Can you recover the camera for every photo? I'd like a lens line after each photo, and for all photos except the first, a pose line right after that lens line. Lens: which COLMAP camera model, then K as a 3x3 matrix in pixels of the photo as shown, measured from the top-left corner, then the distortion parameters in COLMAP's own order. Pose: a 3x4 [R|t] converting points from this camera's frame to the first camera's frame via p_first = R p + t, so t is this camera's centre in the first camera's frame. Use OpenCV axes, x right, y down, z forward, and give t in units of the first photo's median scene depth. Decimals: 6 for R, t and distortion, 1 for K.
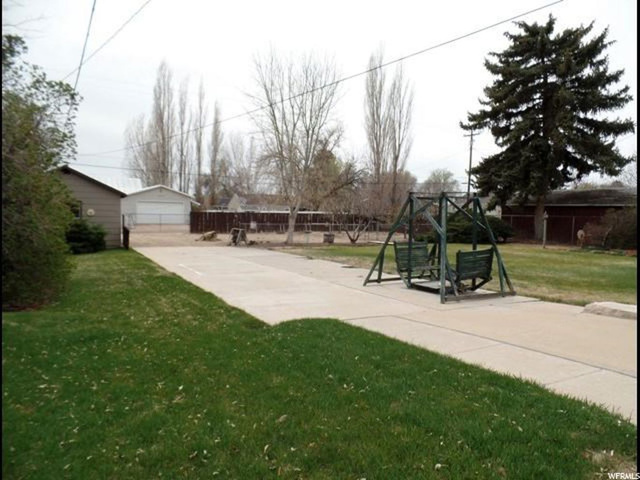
lens RADIAL K [[489.1, 0, 321.6], [0, 489.1, 243.2], [0, 0, 1]] dist [-0.001293, 0.004318]
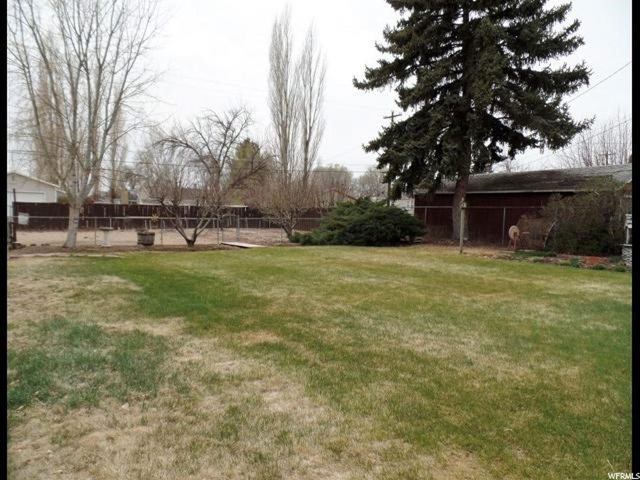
lens RADIAL K [[441.0, 0, 318.8], [0, 441.0, 237.1], [0, 0, 1]] dist [0.002525, 0.004644]
pose [[0.997773, -0.003296, 0.066623, 0.194295], [0.003582, 0.999985, -0.004175, -0.008475], [-0.066608, 0.004404, 0.997770, 0.360821]]
